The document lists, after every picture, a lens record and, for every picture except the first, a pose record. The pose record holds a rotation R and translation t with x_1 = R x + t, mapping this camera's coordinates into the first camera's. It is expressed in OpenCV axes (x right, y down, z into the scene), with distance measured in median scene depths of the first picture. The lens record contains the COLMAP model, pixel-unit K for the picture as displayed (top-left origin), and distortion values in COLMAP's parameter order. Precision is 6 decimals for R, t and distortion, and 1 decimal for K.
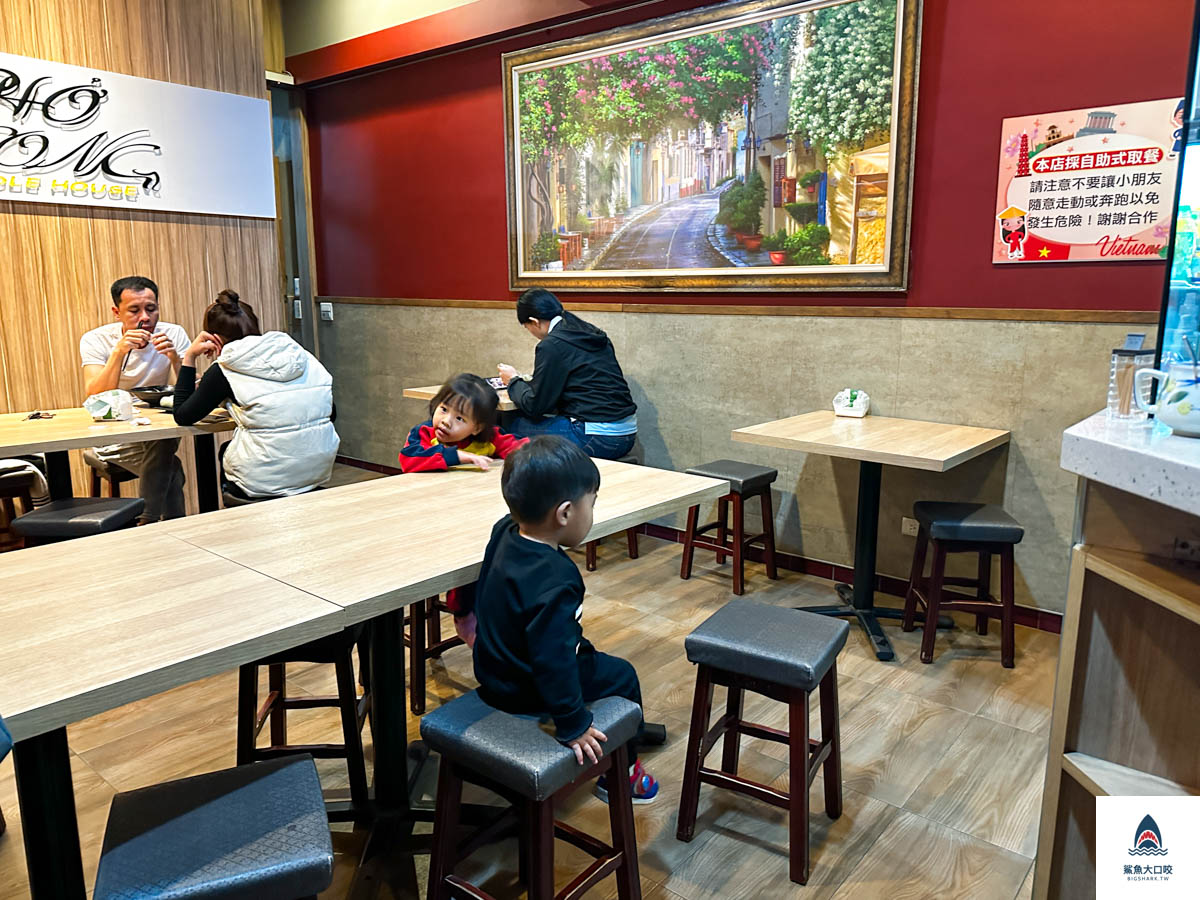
lens RADIAL K [[891.4, 0, 603.8], [0, 891.4, 446.3], [0, 0, 1]] dist [-0.028458, 0.006629]
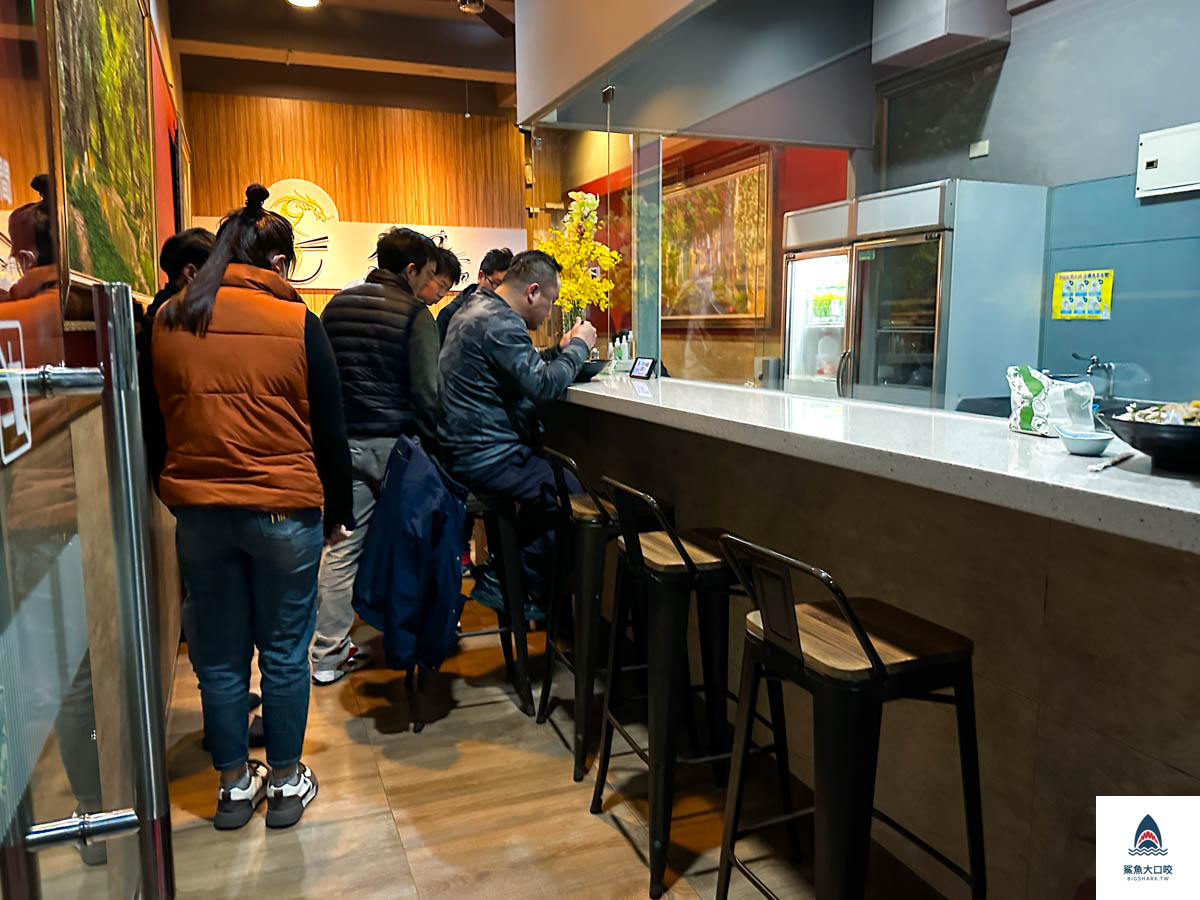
lens RADIAL K [[891.4, 0, 596.7], [0, 891.4, 449.8], [0, 0, 1]] dist [-0.028458, 0.006629]
pose [[0.872038, 0.056844, -0.486127, 0.874318], [-0.068993, 0.997592, -0.007111, 0.105542], [0.484552, 0.039741, 0.873859, -0.715498]]
